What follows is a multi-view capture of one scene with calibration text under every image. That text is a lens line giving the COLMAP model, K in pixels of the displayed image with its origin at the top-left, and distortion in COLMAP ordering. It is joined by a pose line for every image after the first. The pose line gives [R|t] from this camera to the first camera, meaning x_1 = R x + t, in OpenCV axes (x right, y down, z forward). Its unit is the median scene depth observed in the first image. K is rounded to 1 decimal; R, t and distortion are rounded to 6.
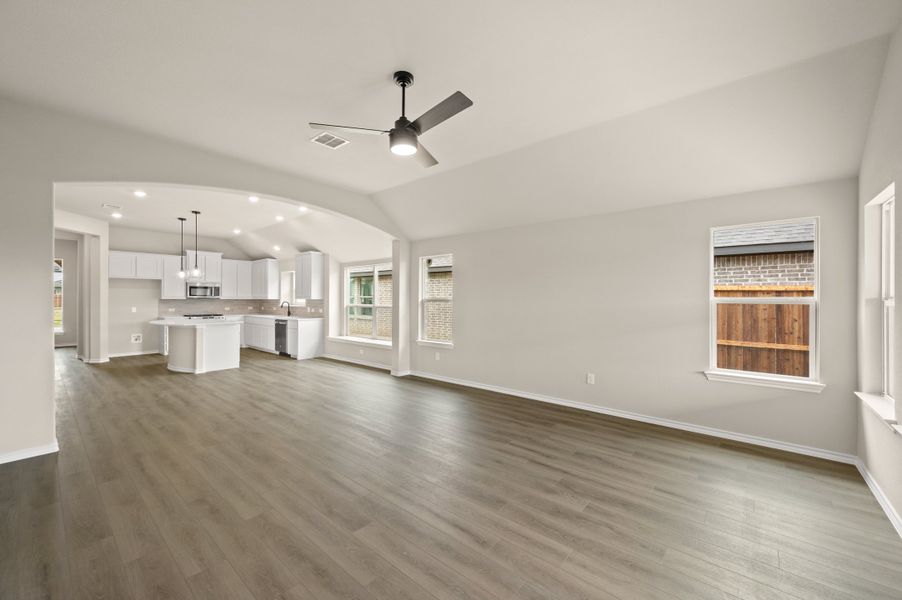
lens RADIAL K [[307.2, 0, 444.0], [0, 307.2, 301.1], [0, 0, 1]] dist [-0.000638, -0.000039]
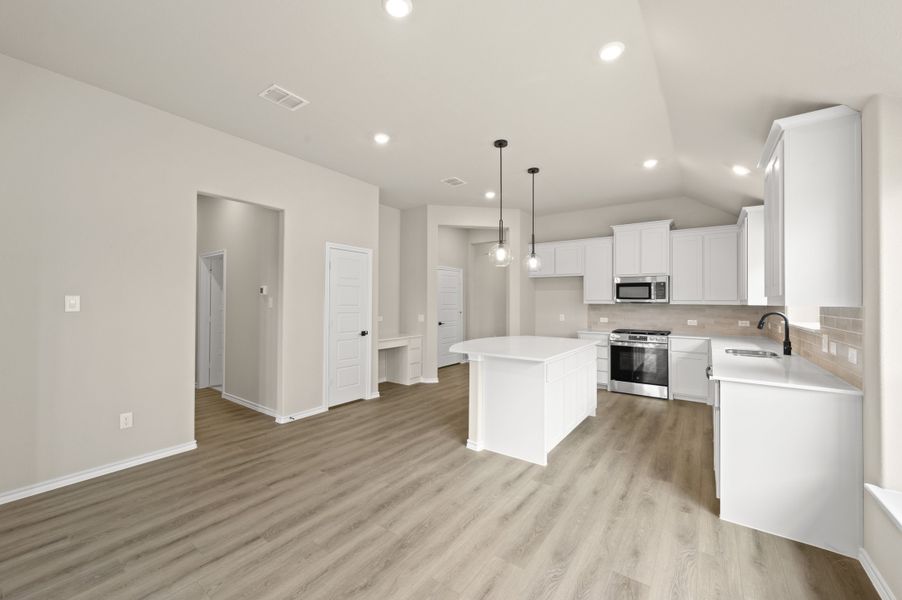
lens RADIAL K [[350.0, 0, 452.1], [0, 350.0, 296.9], [0, 0, 1]] dist [-0.003573, -0.000115]
pose [[0.065440, -0.015376, -0.997738, -0.140742], [-0.010408, 0.999816, -0.016091, -0.006008], [0.997802, 0.011438, 0.065268, 0.614133]]
